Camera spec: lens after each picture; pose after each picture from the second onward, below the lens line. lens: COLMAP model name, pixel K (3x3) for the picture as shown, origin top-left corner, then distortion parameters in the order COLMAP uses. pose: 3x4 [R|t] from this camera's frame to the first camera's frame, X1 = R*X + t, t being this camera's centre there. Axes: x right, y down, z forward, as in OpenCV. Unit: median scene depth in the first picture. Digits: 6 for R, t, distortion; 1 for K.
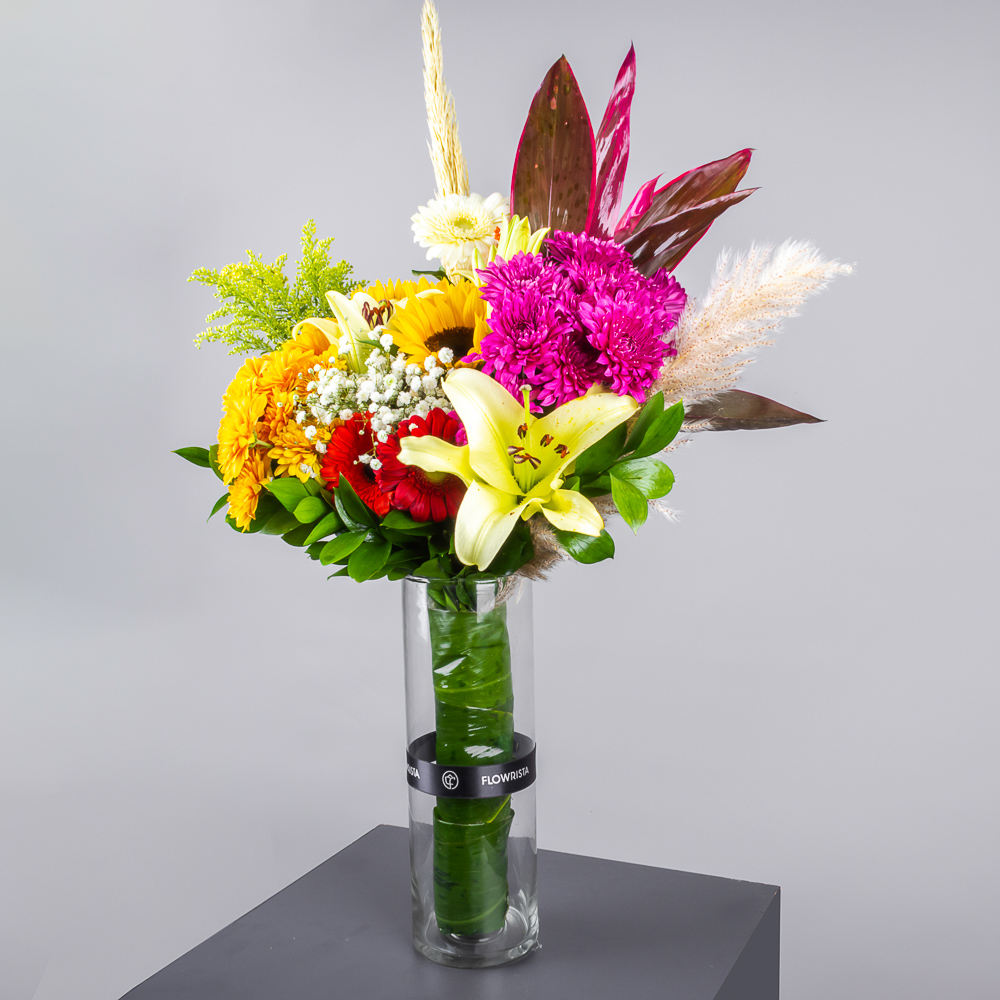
lens RADIAL K [[1232.3, 0, 501.3], [0, 1232.3, 505.4], [0, 0, 1]] dist [-0.007014, 0.000000]
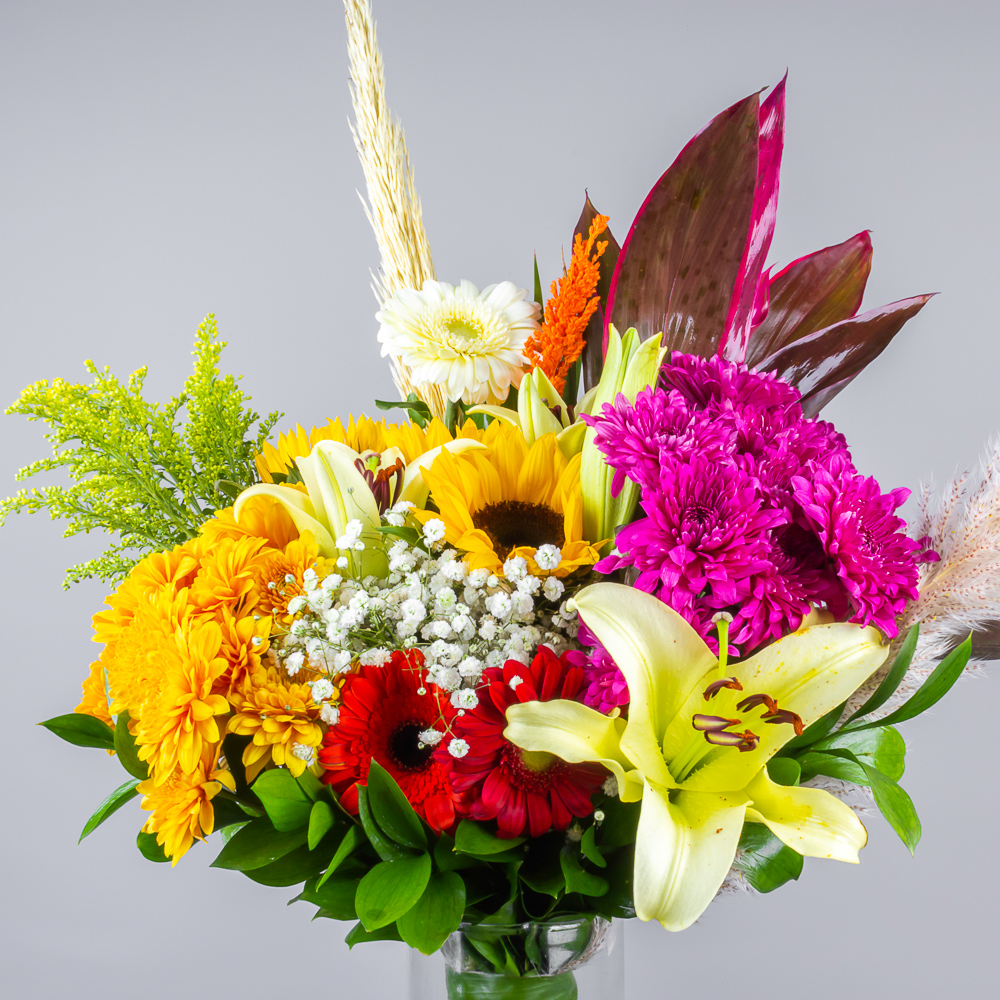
lens RADIAL K [[1711.7, 0, 501.6], [0, 1711.7, 500.9], [0, 0, 1]] dist [-0.016195, 0.000000]
pose [[0.965404, 0.002246, 0.260751, -0.278419], [0.023416, 0.995176, -0.095269, -0.068528], [-0.259707, 0.098079, 0.960694, 0.196957]]
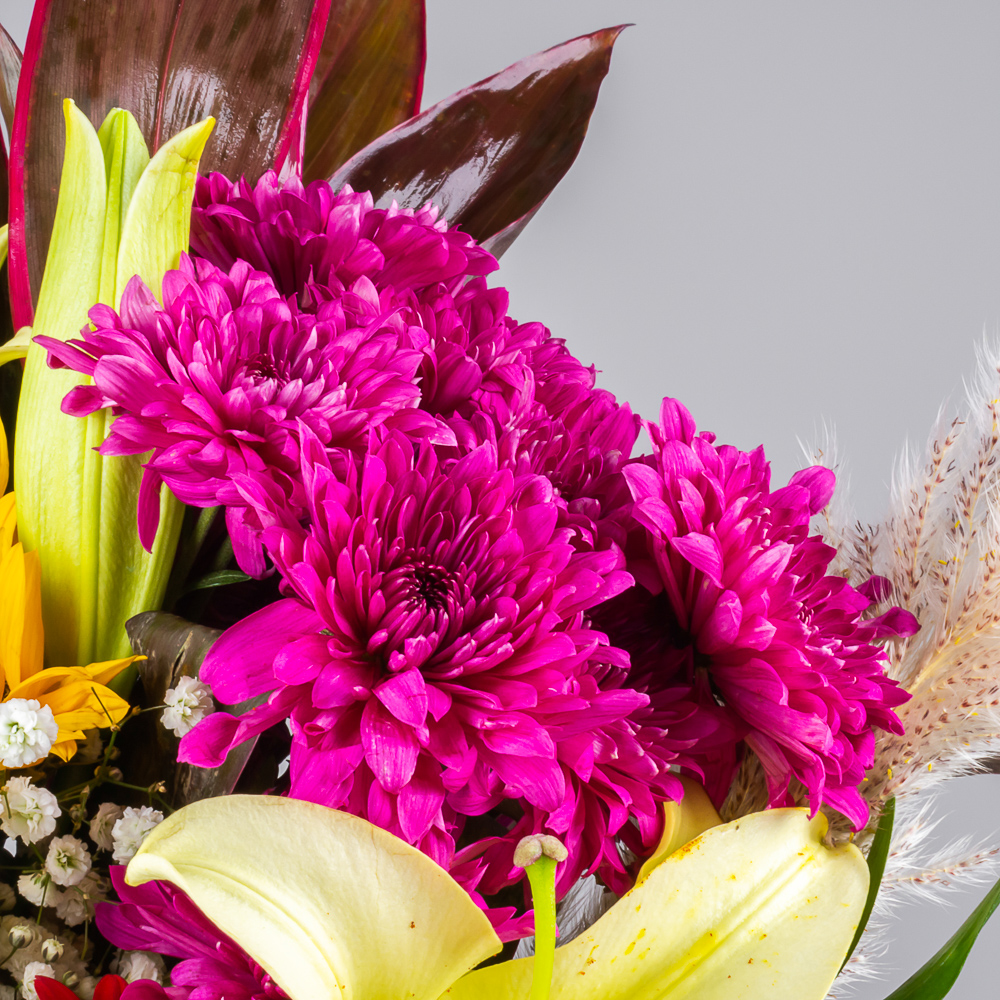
lens RADIAL K [[2626.7, 0, 498.2], [0, 2626.7, 495.9], [0, 0, 1]] dist [0.002643, 0.000000]
pose [[0.754897, -0.083763, 0.650472, -0.278141], [0.131222, 0.991046, -0.024668, -0.137839], [-0.642581, 0.103978, 0.759130, 0.567938]]
